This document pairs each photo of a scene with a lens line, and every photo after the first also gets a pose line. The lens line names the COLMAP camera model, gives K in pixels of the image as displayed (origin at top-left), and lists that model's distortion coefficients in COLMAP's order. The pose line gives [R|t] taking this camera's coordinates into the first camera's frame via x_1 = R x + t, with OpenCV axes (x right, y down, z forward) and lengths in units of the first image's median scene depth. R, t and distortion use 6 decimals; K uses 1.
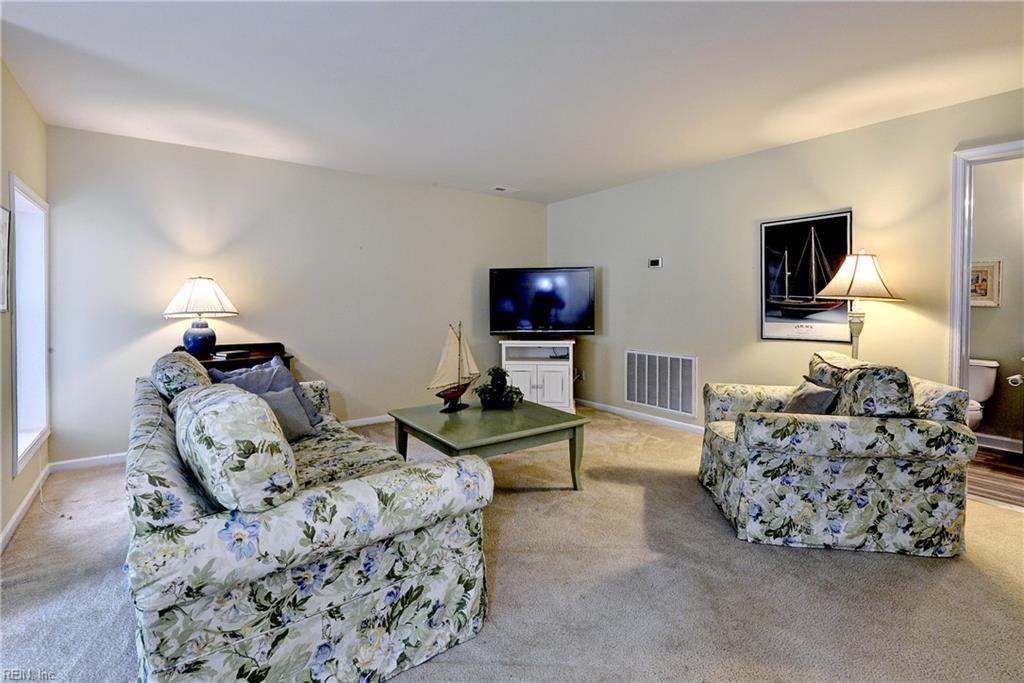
lens RADIAL K [[478.0, 0, 510.1], [0, 478.0, 310.4], [0, 0, 1]] dist [0.034242, -0.016616]
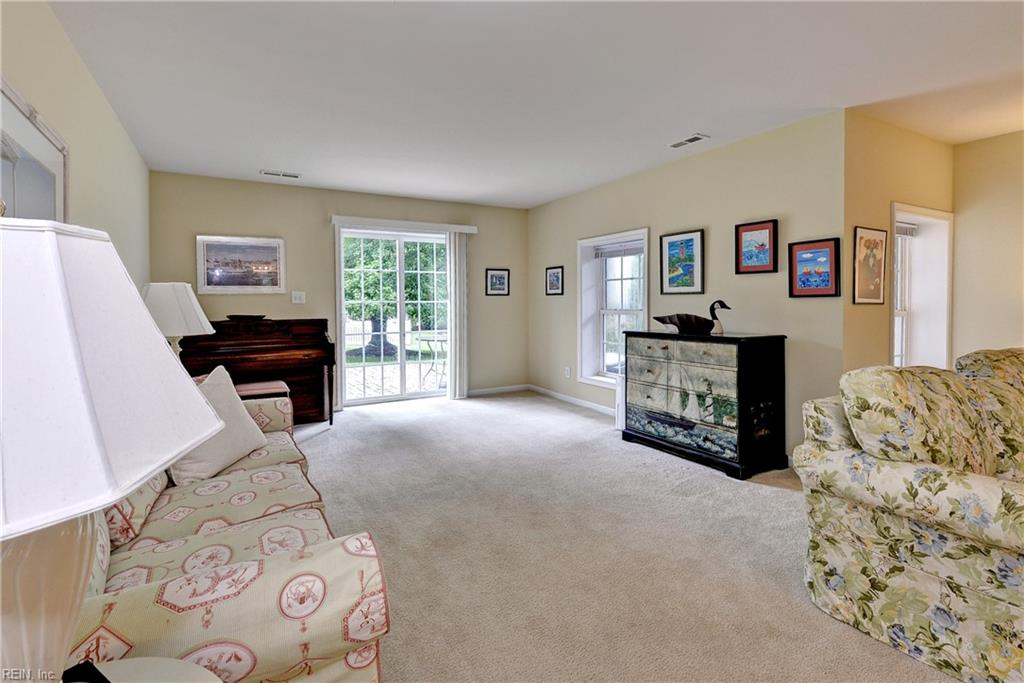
lens RADIAL K [[478.3, 0, 525.3], [0, 478.3, 311.0], [0, 0, 1]] dist [0.019063, -0.000620]
pose [[-0.054275, 0.019602, -0.998334, 0.647685], [-0.011809, 0.999725, 0.020271, 0.007733], [0.998456, 0.012889, -0.054028, 0.099823]]
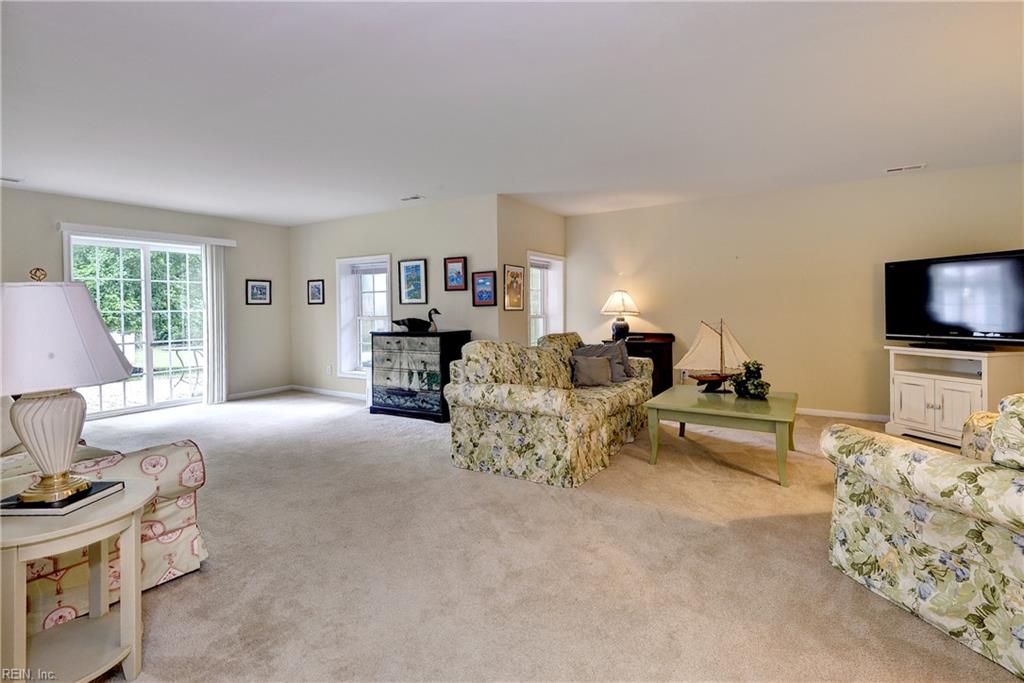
lens RADIAL K [[478.3, 0, 525.3], [0, 478.3, 311.0], [0, 0, 1]] dist [0.019063, -0.000620]
pose [[0.390373, 0.002053, -0.920655, 1.635178], [-0.003769, 0.999993, 0.000632, 0.006405], [0.920649, 0.003224, 0.390377, 0.171083]]
